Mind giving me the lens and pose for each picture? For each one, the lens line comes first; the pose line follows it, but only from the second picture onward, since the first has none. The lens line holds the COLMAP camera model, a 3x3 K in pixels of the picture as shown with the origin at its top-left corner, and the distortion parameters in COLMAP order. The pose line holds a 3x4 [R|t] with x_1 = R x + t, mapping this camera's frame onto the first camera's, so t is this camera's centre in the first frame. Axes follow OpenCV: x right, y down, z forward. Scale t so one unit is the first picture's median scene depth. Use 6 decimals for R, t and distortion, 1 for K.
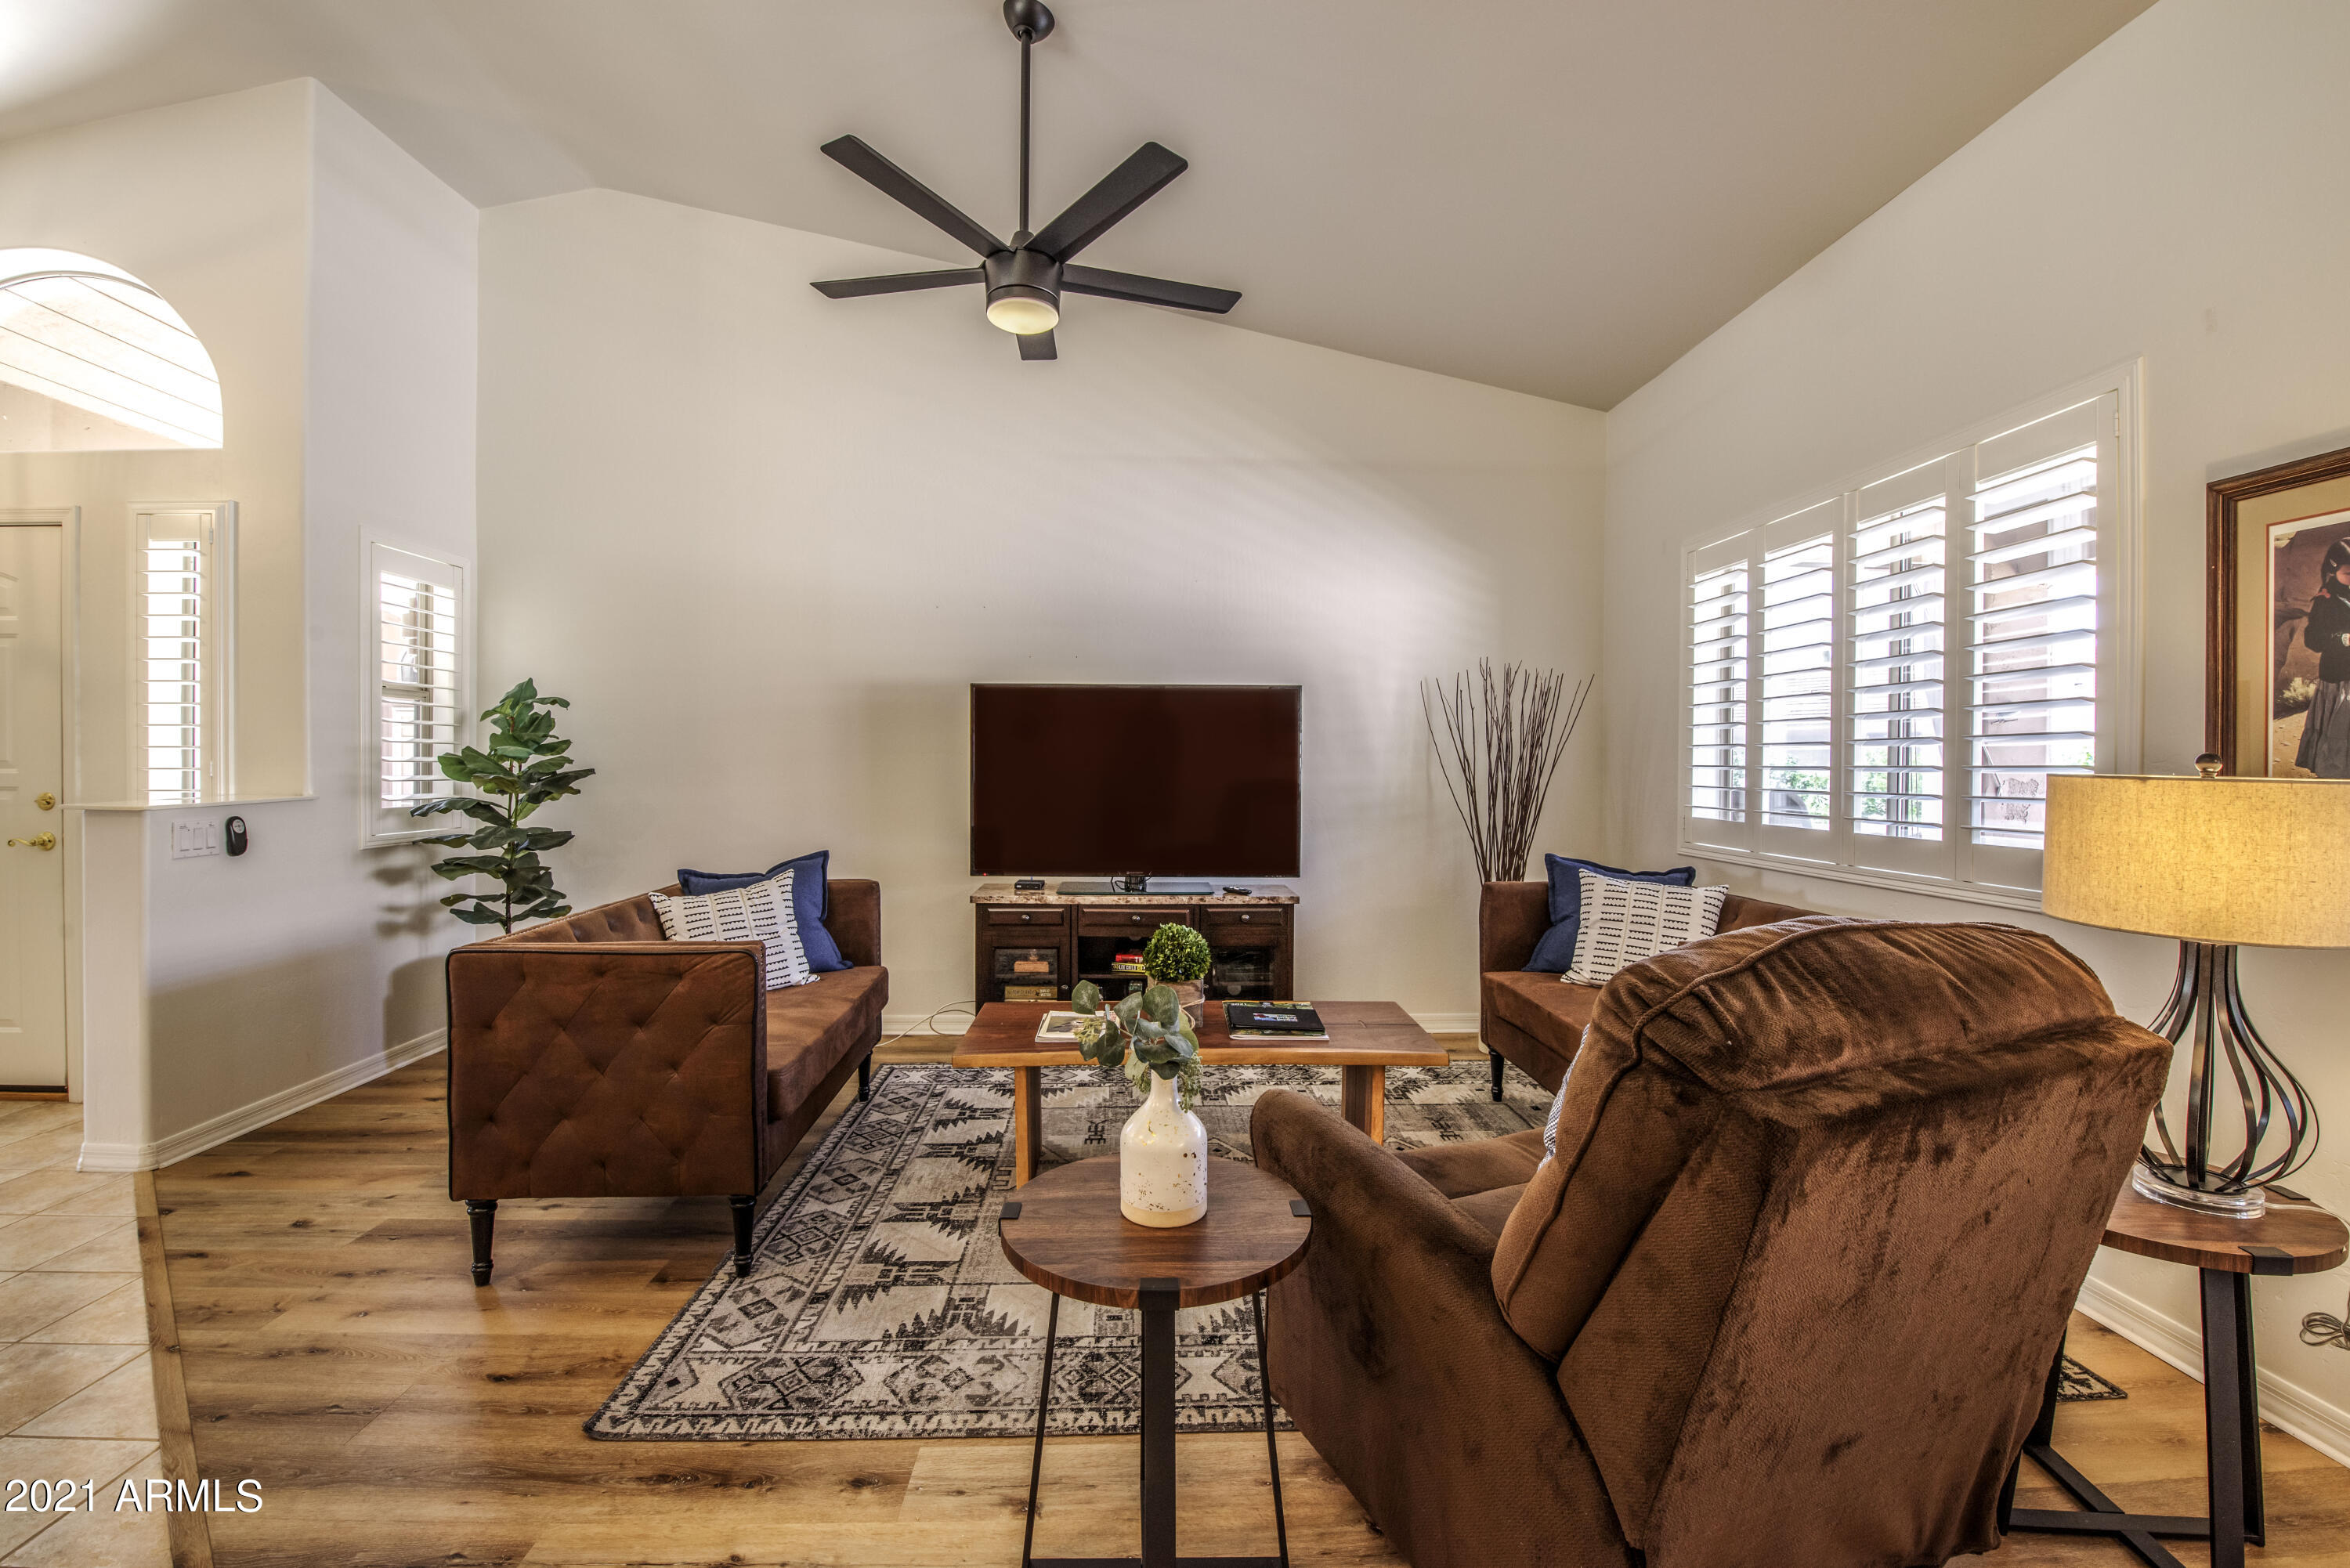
lens RADIAL K [[1014.1, 0, 1162.0], [0, 1014.1, 778.6], [0, 0, 1]] dist [-0.005059, -0.008250]
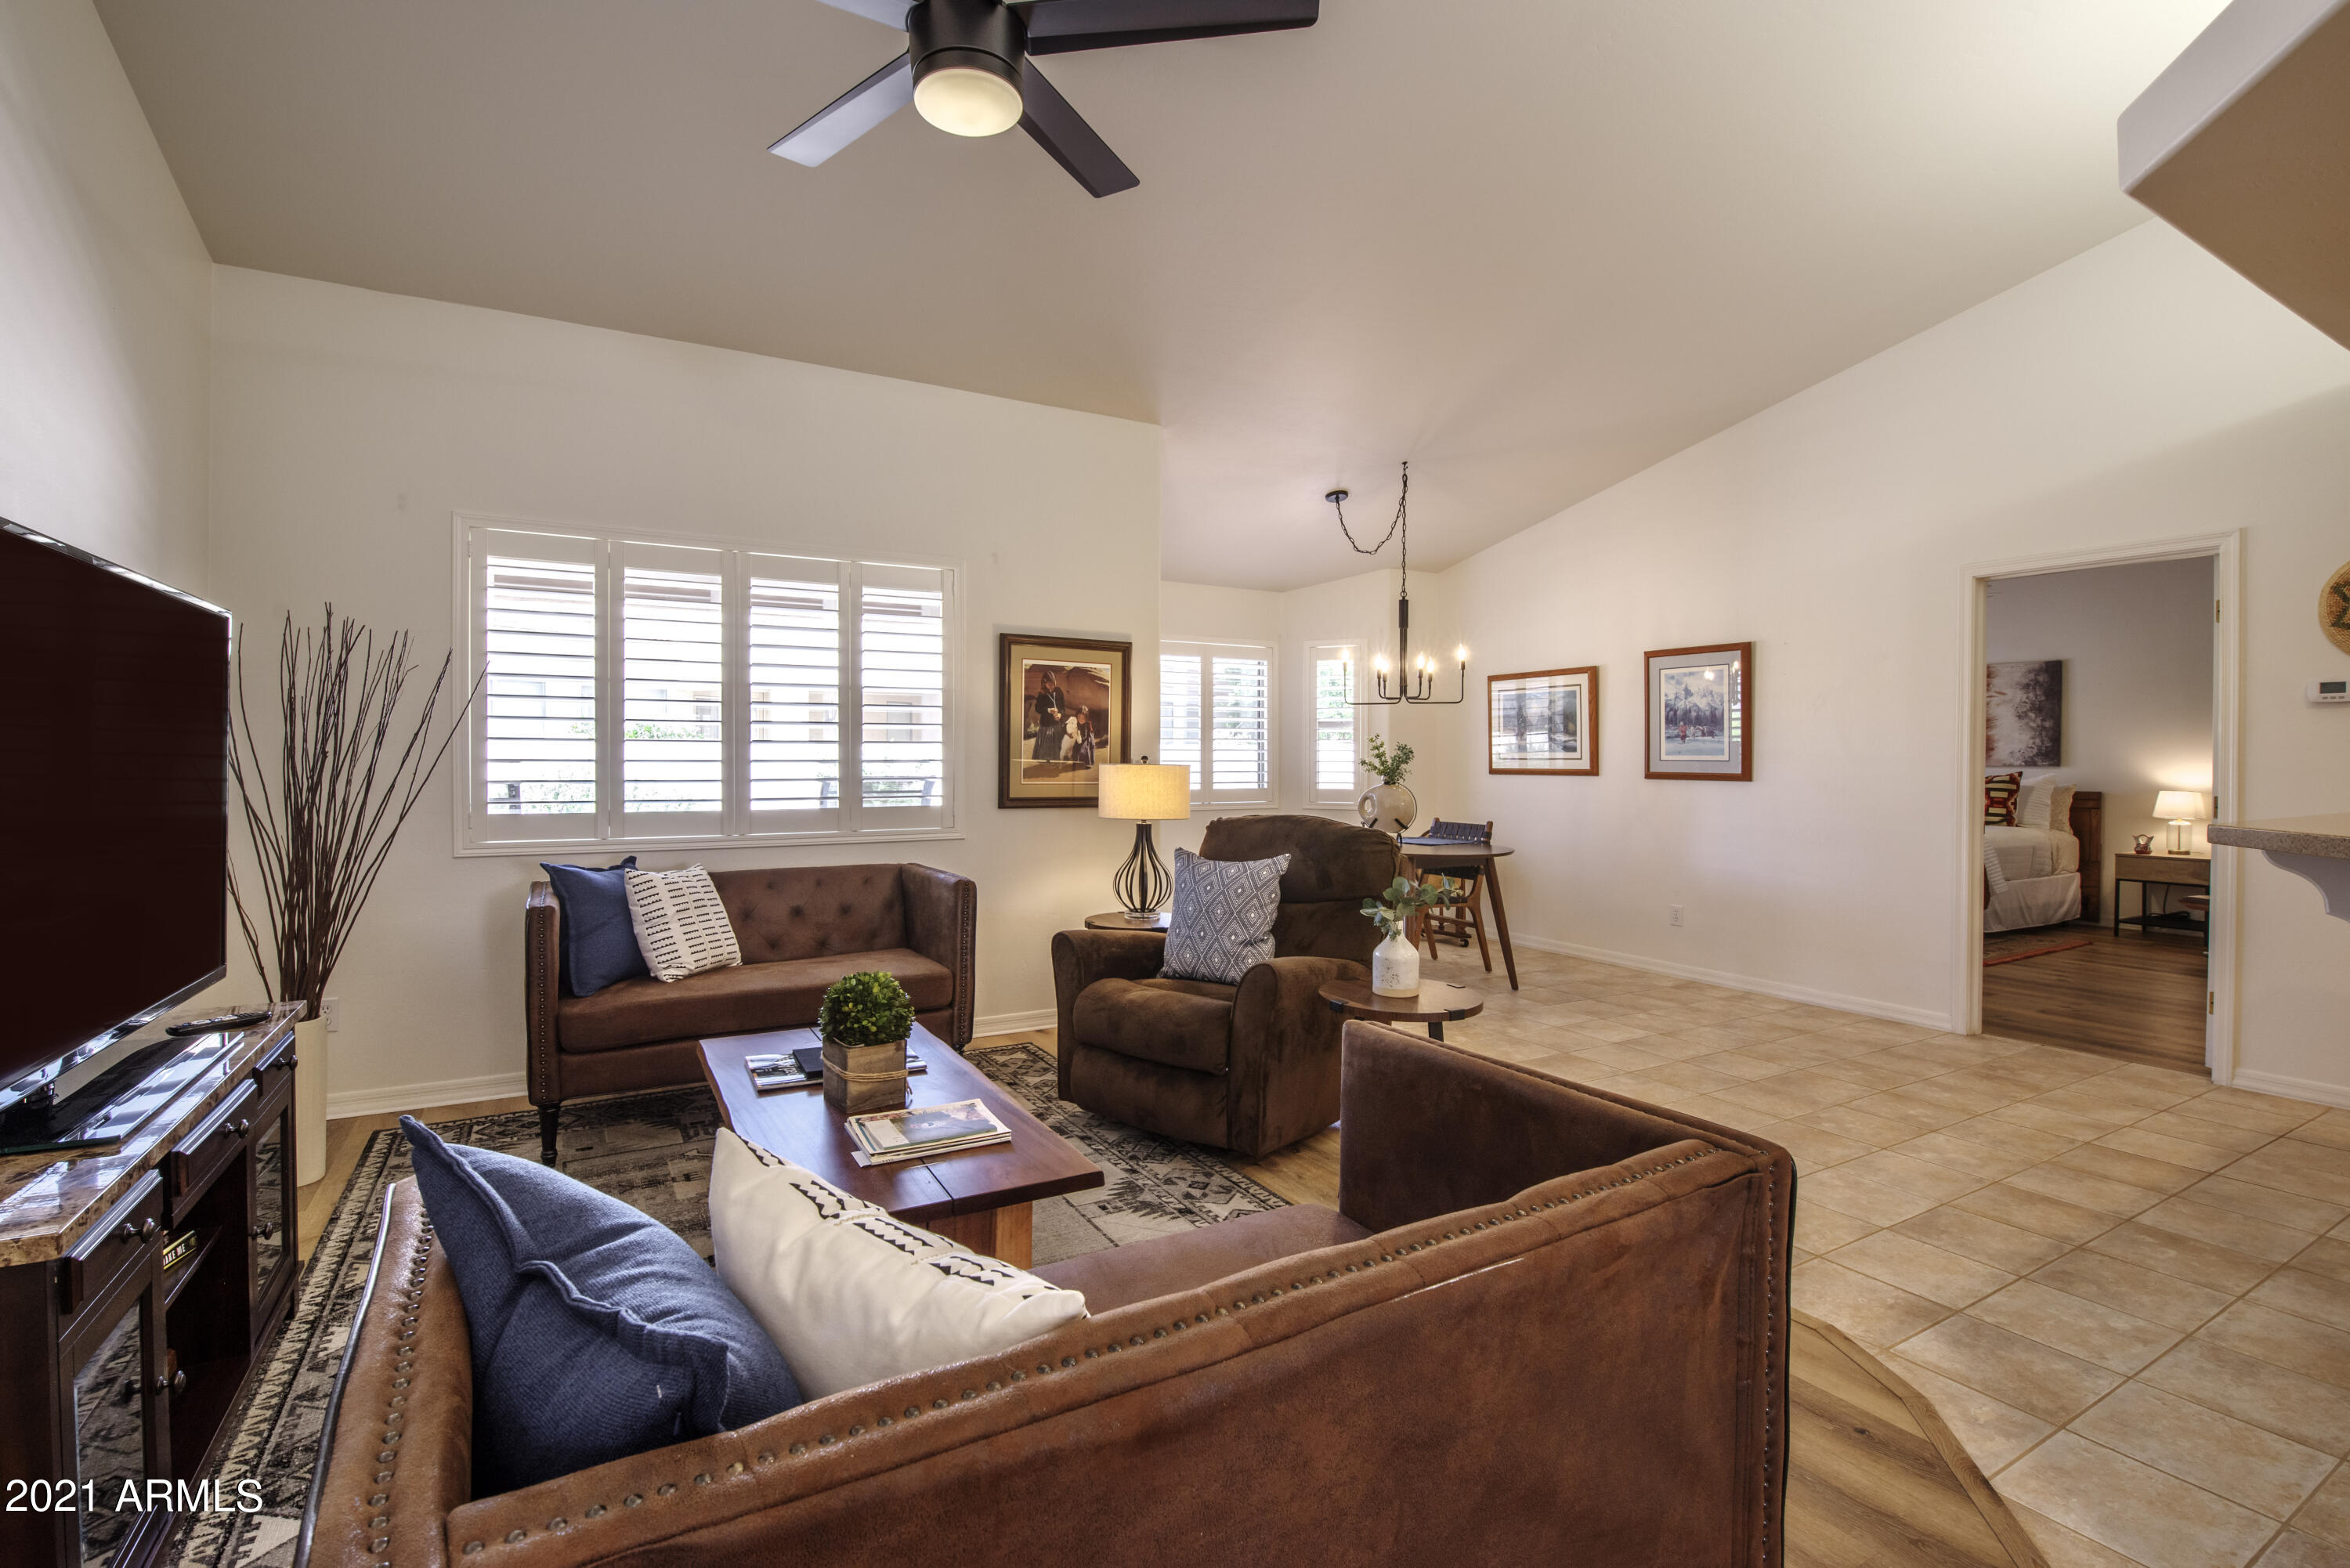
lens RADIAL K [[1014.1, 0, 1162.0], [0, 1014.1, 778.6], [0, 0, 1]] dist [-0.005059, -0.008250]
pose [[-0.449127, -0.022238, 0.893191, -0.677476], [0.008050, 0.999549, 0.028934, -0.019369], [-0.893432, 0.020185, -0.448746, 1.002516]]
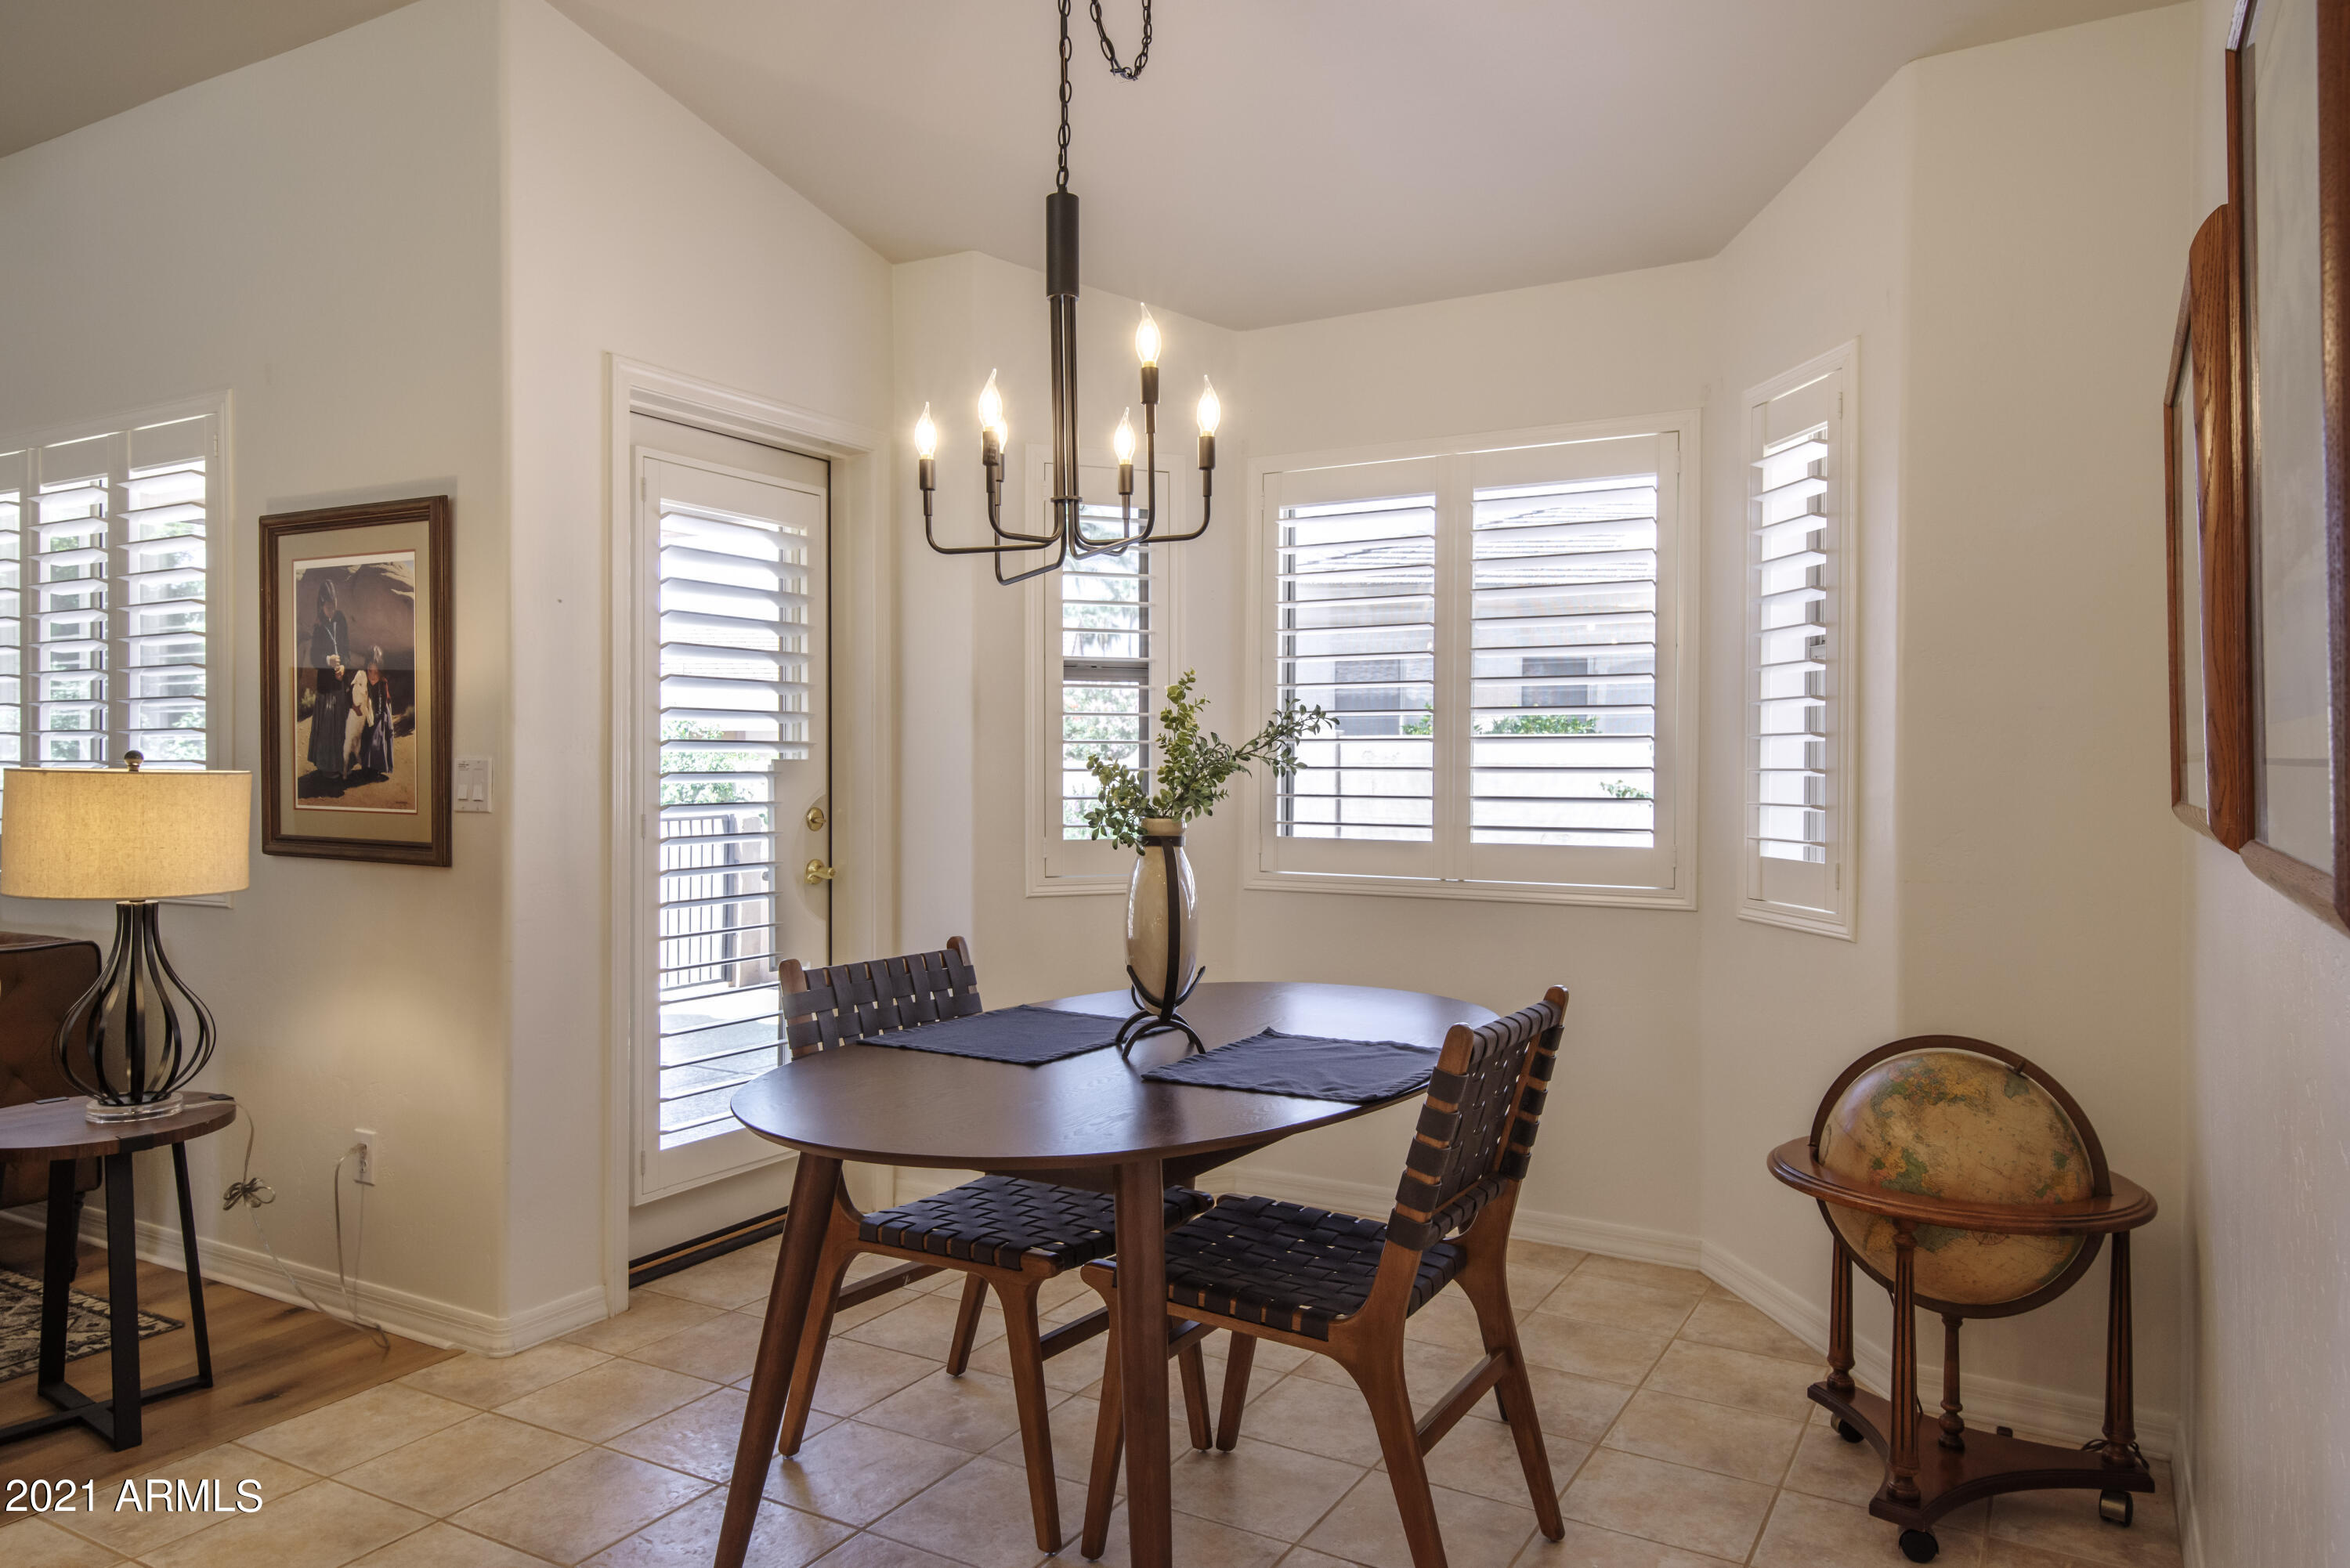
lens RADIAL K [[1565.1, 0, 1175.0], [0, 1565.1, 784.0], [0, 0, 1]] dist [0.005139, 0.000494]
pose [[0.526756, -0.015941, 0.849867, 0.031126], [0.011268, 0.999867, 0.011770, 0.003262], [-0.849942, 0.003377, 0.526866, -0.509163]]
